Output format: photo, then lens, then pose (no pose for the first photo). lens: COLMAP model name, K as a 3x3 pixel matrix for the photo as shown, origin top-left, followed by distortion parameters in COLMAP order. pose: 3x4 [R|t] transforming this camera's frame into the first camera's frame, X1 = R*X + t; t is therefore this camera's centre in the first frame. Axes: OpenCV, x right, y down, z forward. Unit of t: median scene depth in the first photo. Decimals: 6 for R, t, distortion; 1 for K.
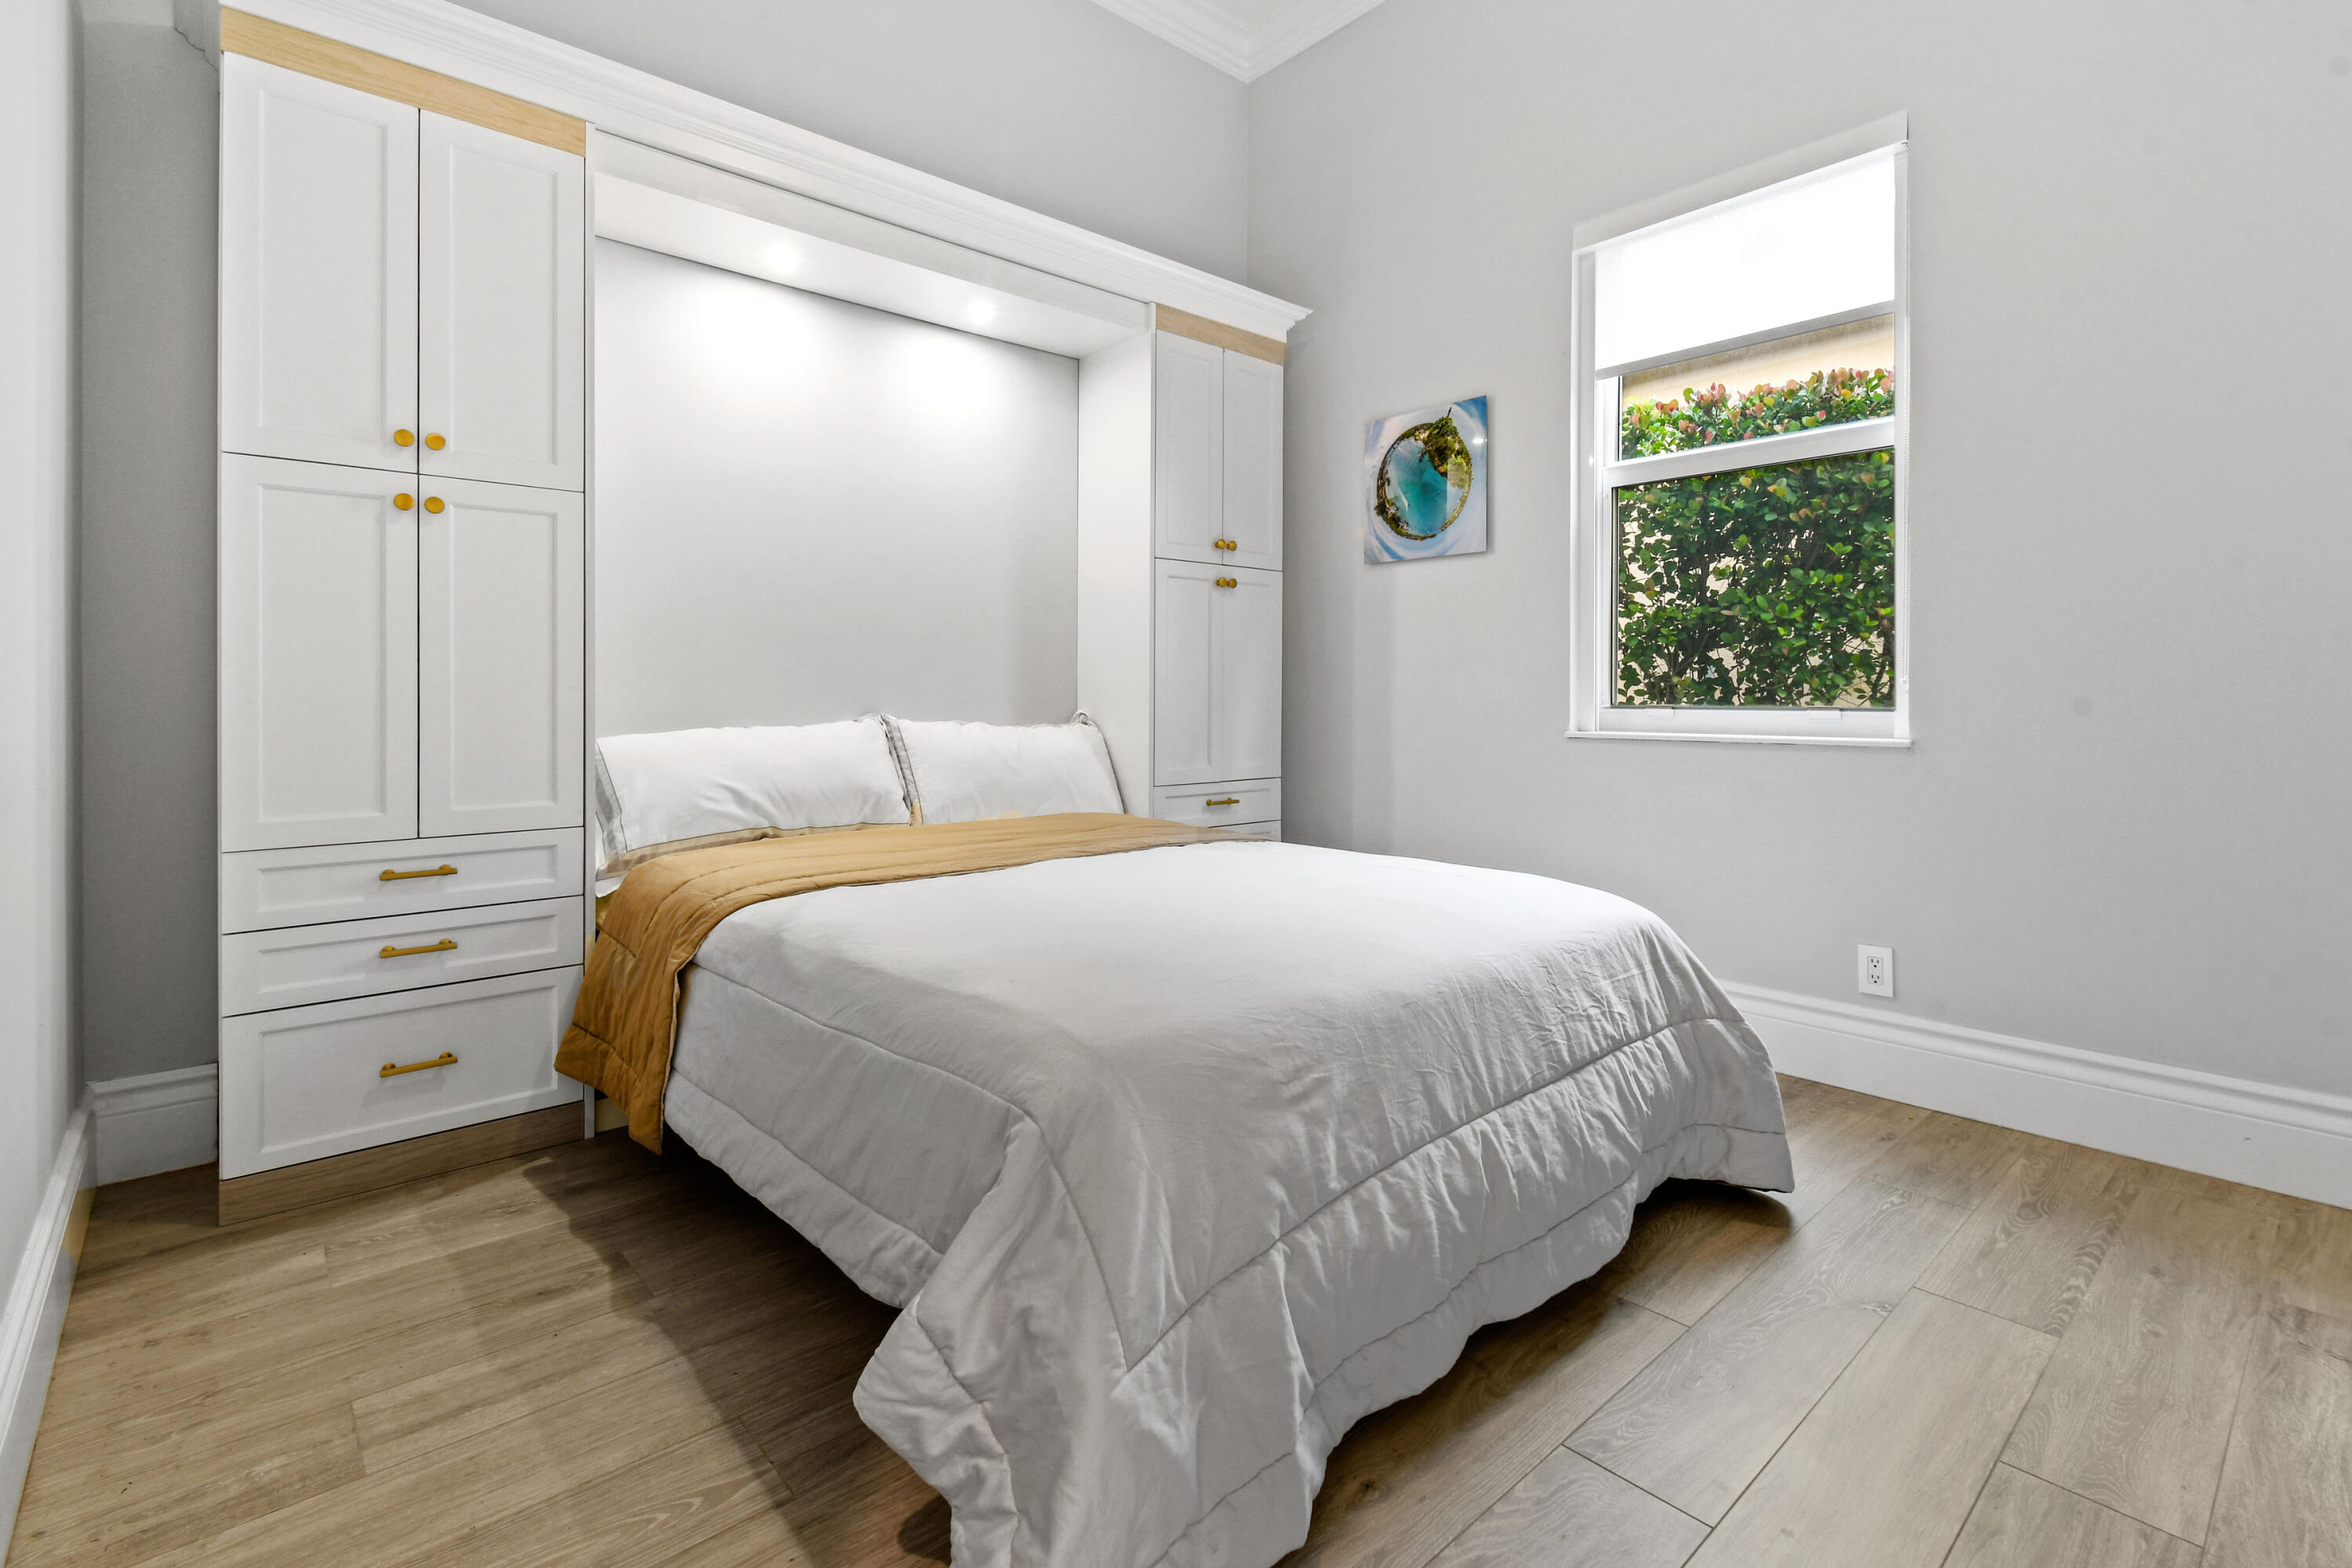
lens RADIAL K [[1046.2, 0, 1193.3], [0, 1046.2, 774.8], [0, 0, 1]] dist [0.002253, -0.001609]
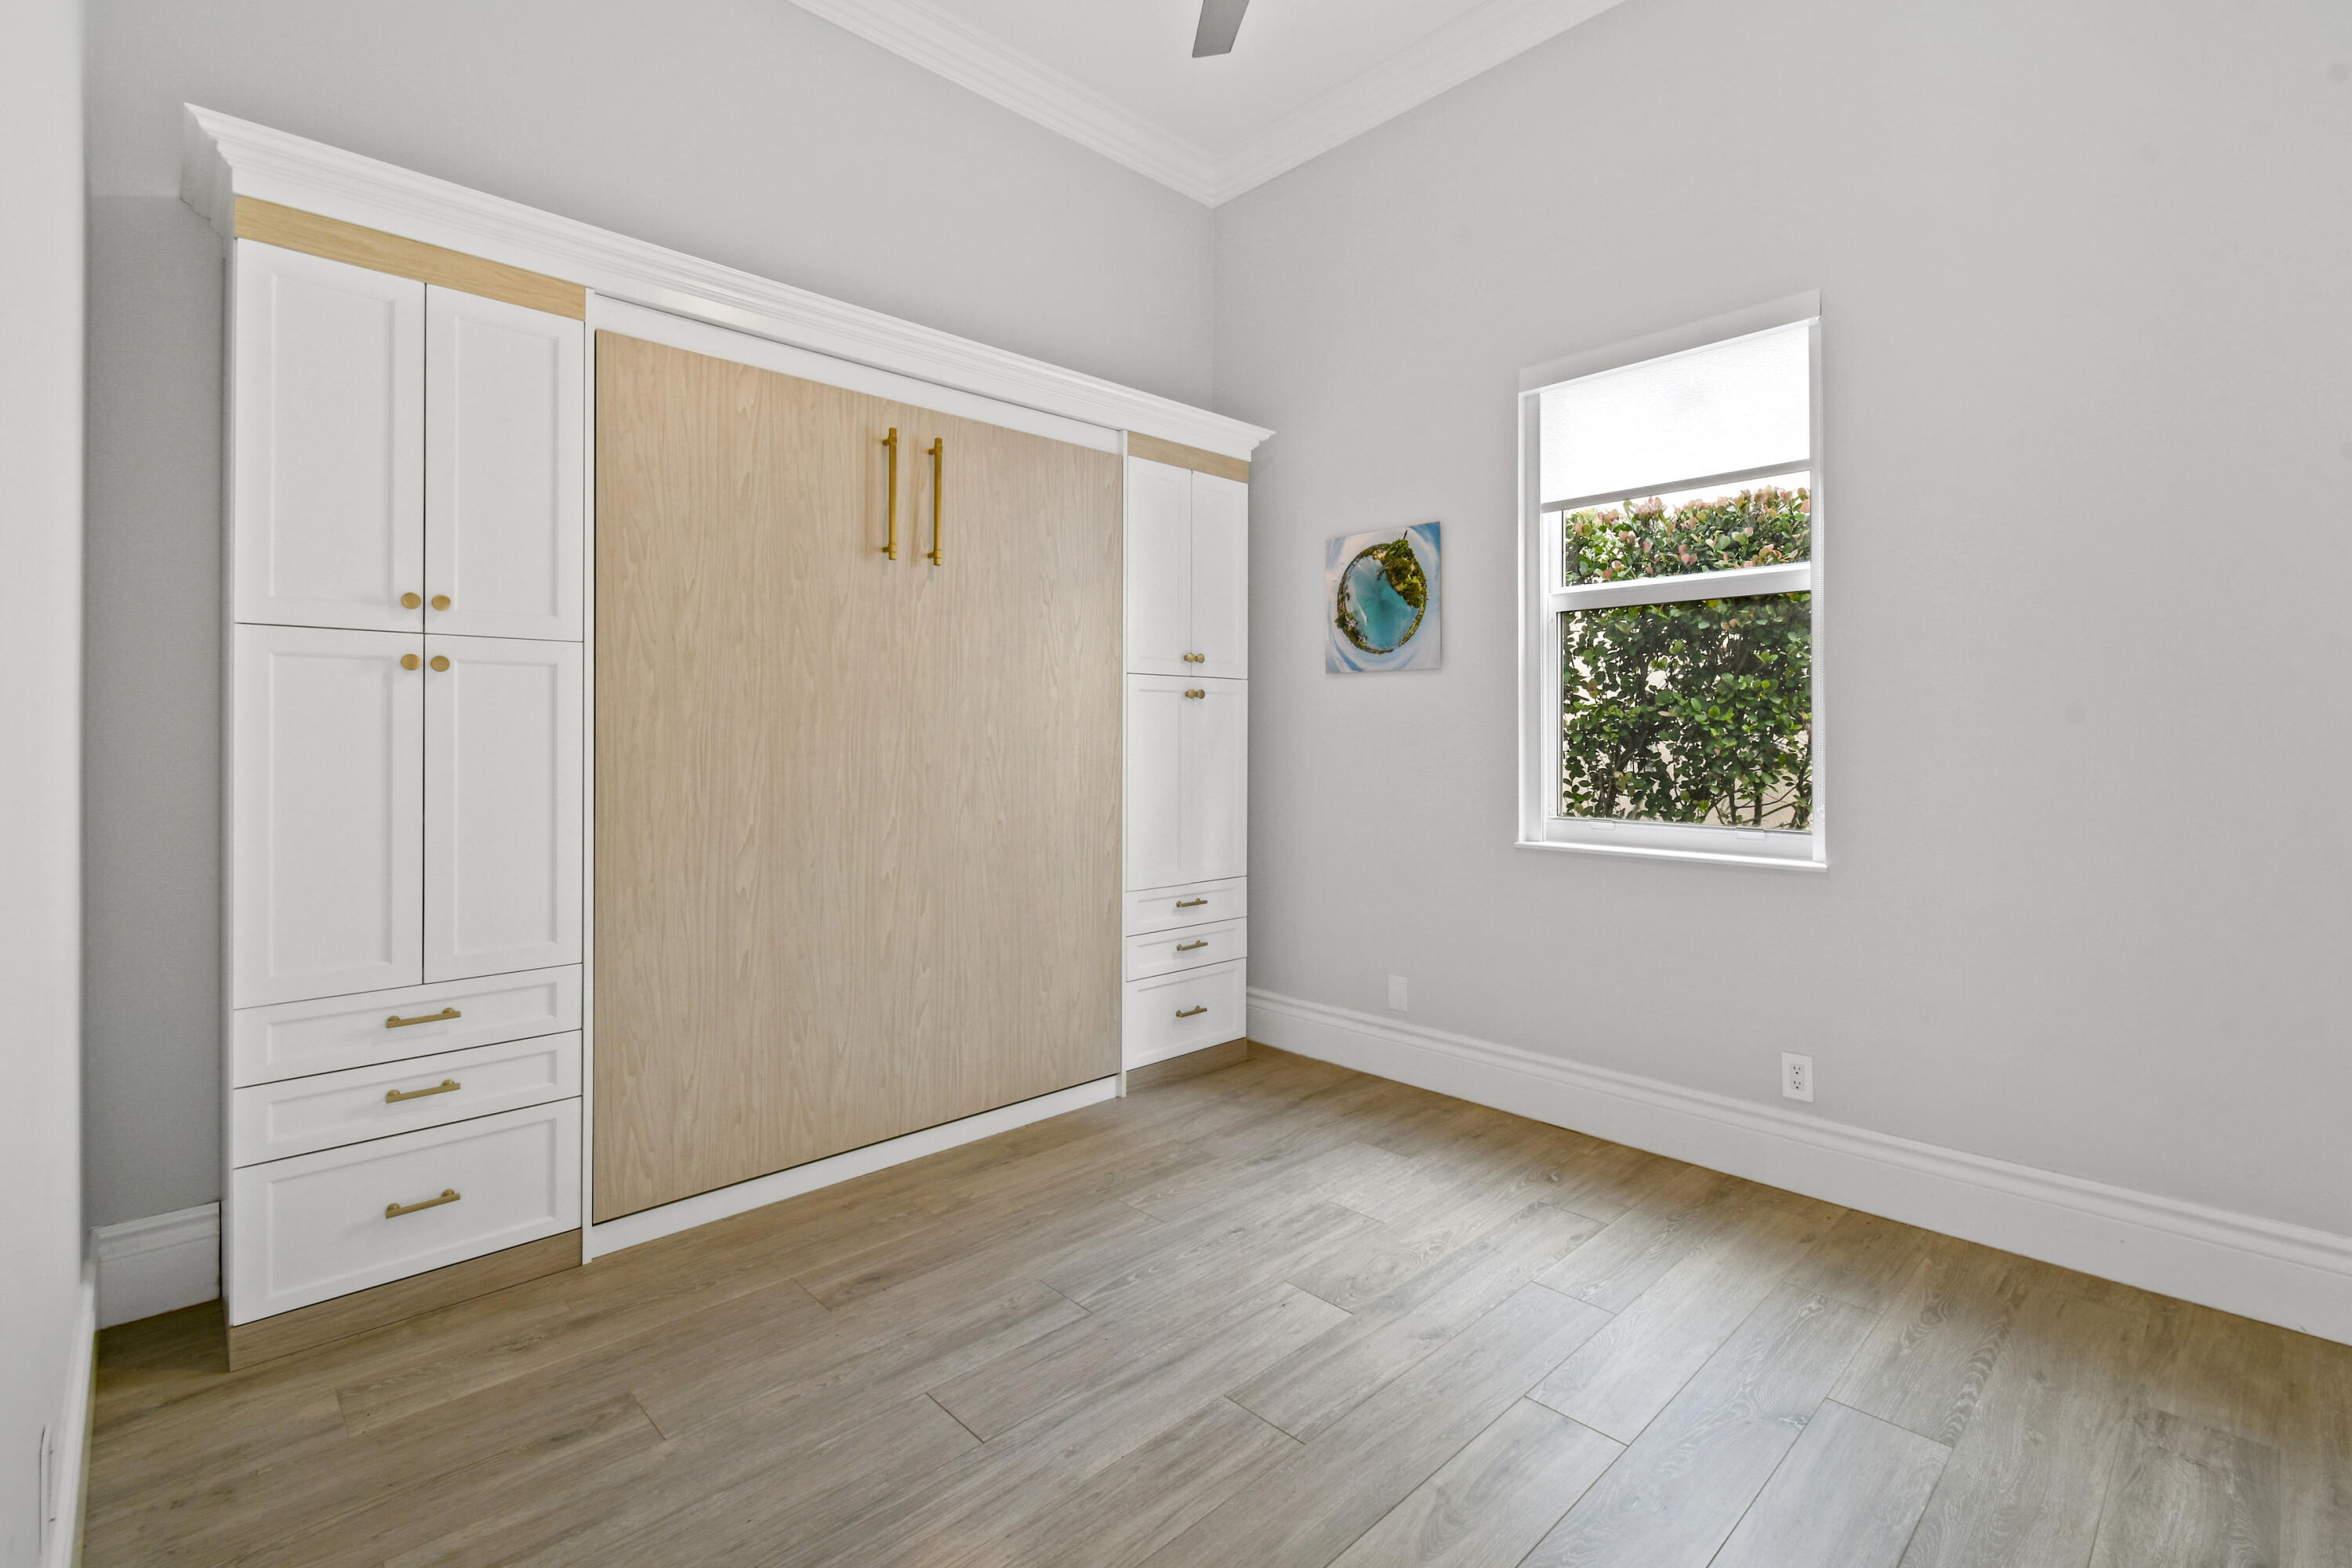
lens RADIAL K [[1071.3, 0, 1184.4], [0, 1071.3, 726.3], [0, 0, 1]] dist [0.000799, -0.001438]
pose [[0.999161, -0.002174, 0.040887, -0.029918], [0.002441, 0.999976, -0.006484, -0.186920], [-0.040872, 0.006578, 0.999143, -0.093023]]
